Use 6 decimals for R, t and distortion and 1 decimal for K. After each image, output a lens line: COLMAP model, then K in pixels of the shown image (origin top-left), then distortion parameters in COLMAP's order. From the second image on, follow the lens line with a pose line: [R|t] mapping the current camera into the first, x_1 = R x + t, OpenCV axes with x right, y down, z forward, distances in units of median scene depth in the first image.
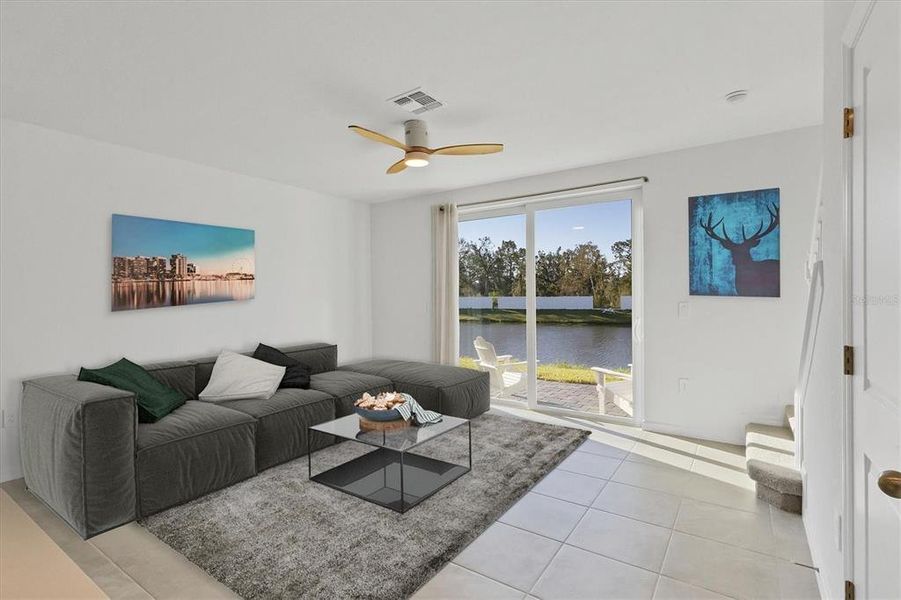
lens RADIAL K [[423.7, 0, 458.0], [0, 423.7, 298.5], [0, 0, 1]] dist [-0.001567, 0.012153]
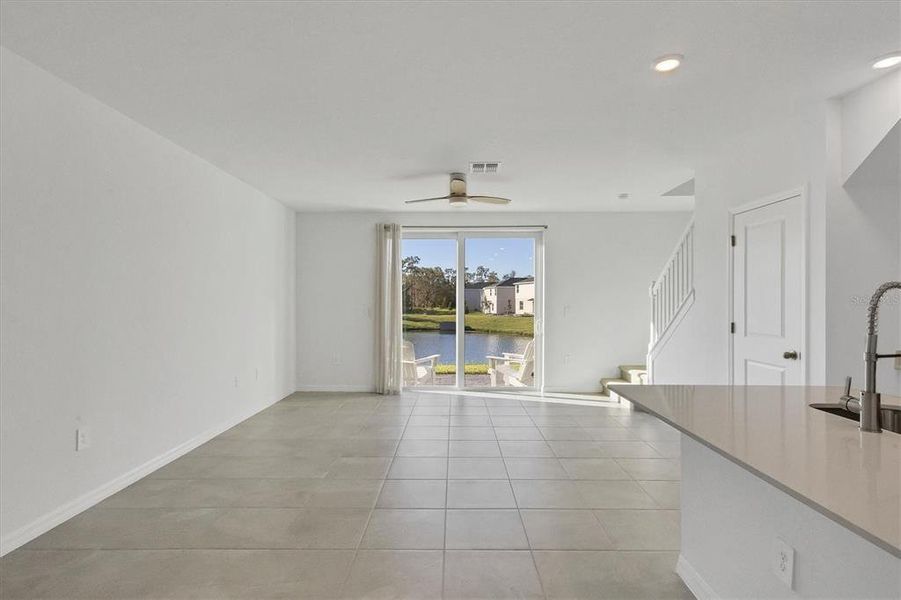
lens RADIAL K [[423.7, 0, 458.0], [0, 423.7, 298.5], [0, 0, 1]] dist [-0.001567, 0.012153]
pose [[0.832885, 0.013069, 0.553292, -0.559200], [-0.003719, 0.999831, -0.018017, 0.003888], [-0.553434, 0.012949, 0.832793, -0.077158]]
